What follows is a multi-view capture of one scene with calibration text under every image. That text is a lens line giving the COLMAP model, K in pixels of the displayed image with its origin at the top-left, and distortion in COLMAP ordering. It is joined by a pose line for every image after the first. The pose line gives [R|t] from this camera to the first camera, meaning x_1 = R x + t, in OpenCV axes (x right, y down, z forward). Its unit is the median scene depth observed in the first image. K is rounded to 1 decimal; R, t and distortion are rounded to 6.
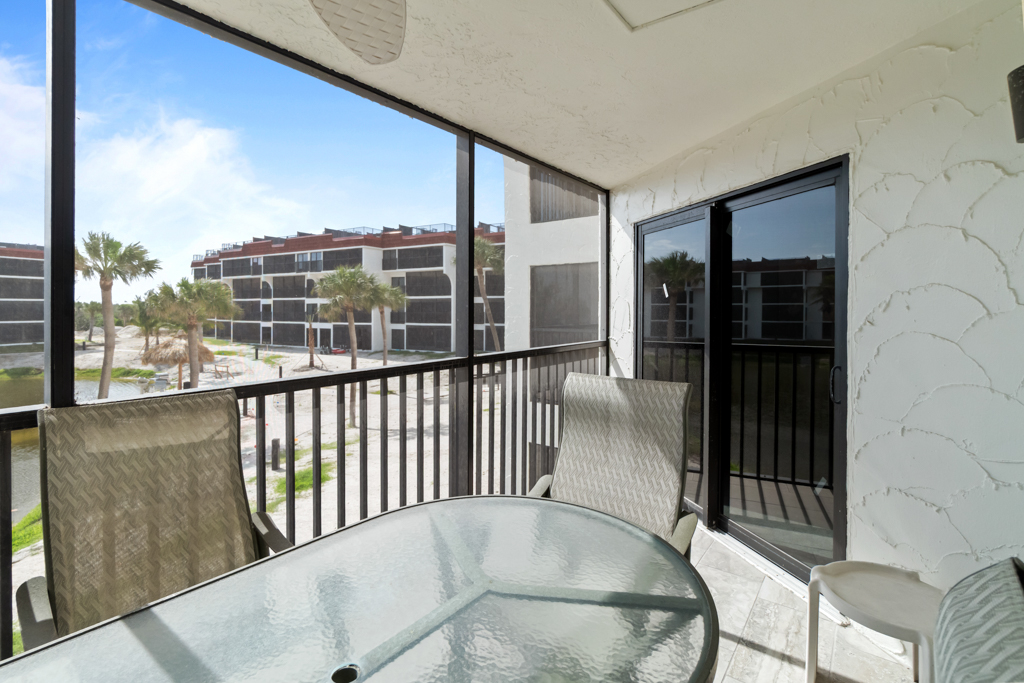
lens RADIAL K [[492.1, 0, 511.6], [0, 492.1, 307.1], [0, 0, 1]] dist [0.001504, 0.000504]
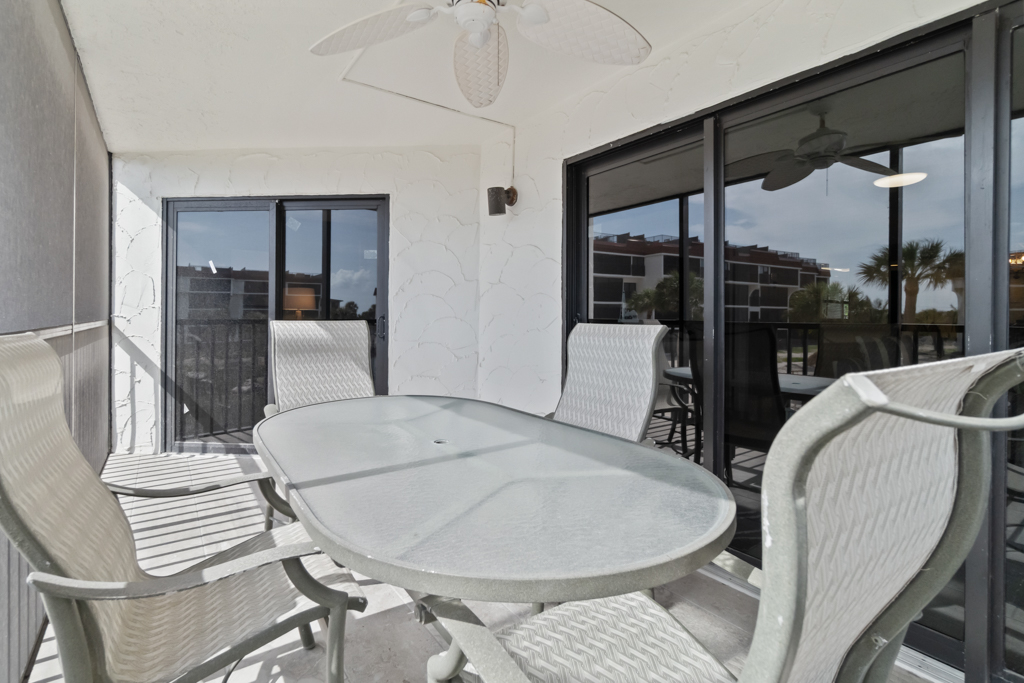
lens RADIAL K [[486.6, 0, 487.9], [0, 486.6, 317.5], [0, 0, 1]] dist [-0.000667, -0.000221]
pose [[0.321593, -0.007475, 0.946849, -0.849914], [-0.001237, 0.999965, 0.008314, 0.113527], [-0.946877, -0.003845, 0.321572, 0.107129]]
